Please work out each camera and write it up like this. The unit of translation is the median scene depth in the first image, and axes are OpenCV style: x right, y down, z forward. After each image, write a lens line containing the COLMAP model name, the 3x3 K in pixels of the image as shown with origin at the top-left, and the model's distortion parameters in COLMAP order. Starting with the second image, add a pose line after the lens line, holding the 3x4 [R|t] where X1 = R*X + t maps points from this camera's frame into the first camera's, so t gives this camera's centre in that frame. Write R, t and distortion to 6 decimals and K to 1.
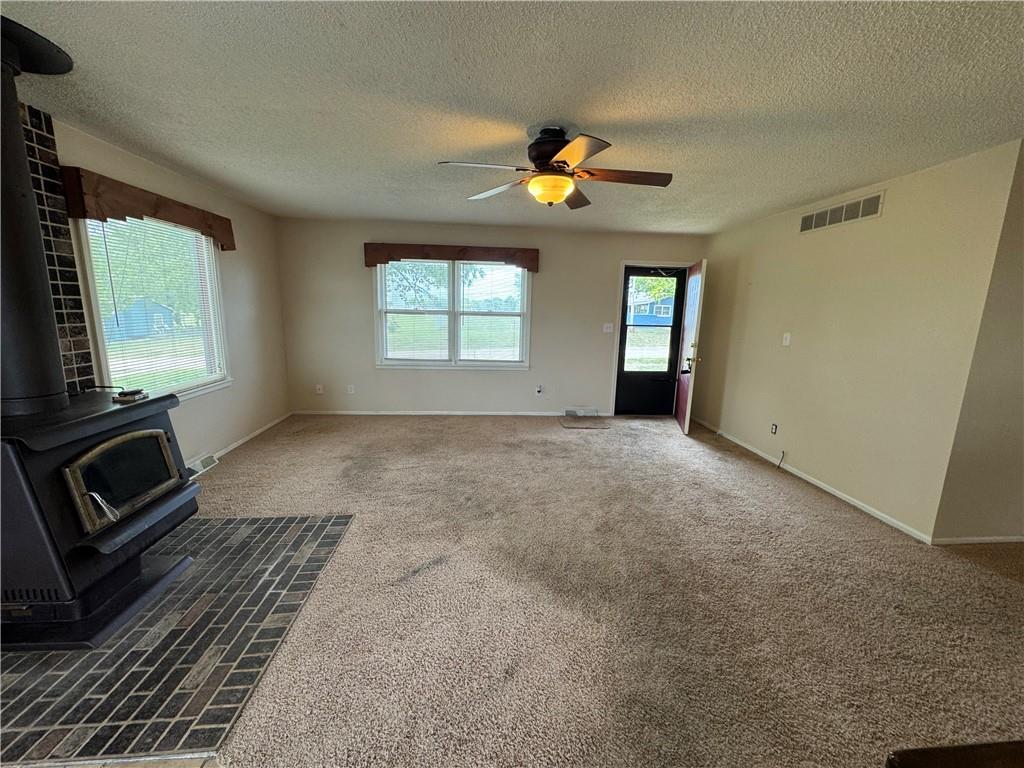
lens RADIAL K [[402.5, 0, 512.0], [0, 402.5, 384.0], [0, 0, 1]] dist [-0.001476, 0.000027]
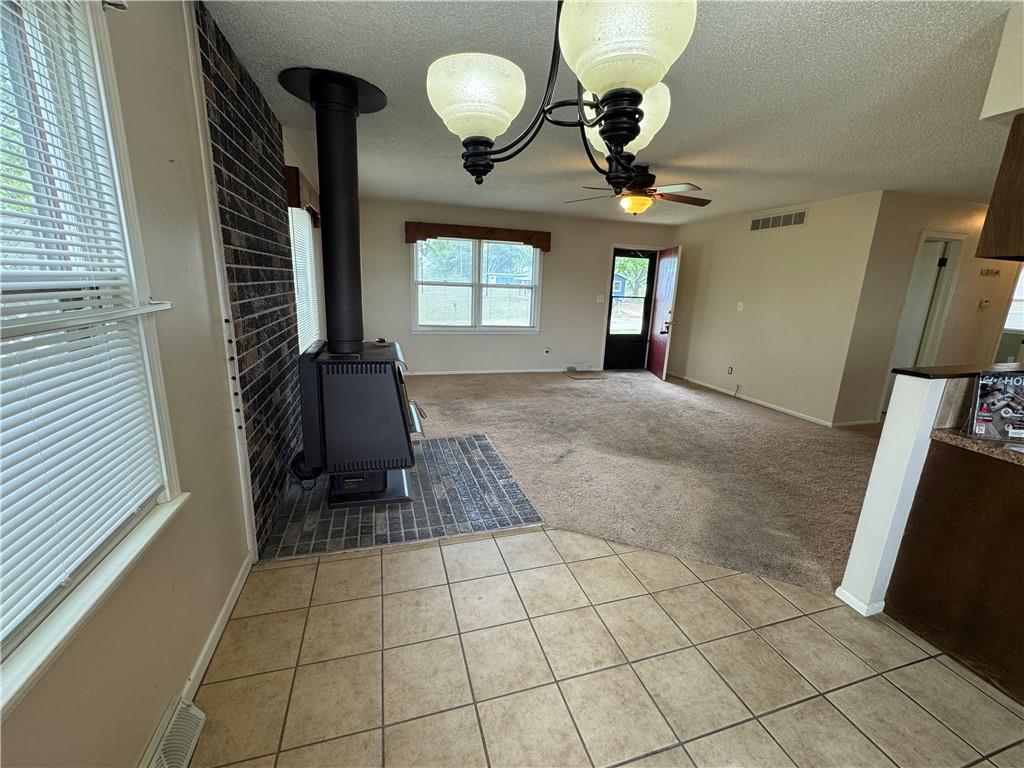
lens RADIAL K [[411.9, 0, 511.0], [0, 411.9, 383.2], [0, 0, 1]] dist [-0.001985, 0.000265]
pose [[0.977905, -0.038383, 0.205496, -0.449919], [0.026369, 0.997796, 0.060888, 0.052594], [-0.207381, -0.054124, 0.976762, -0.289422]]
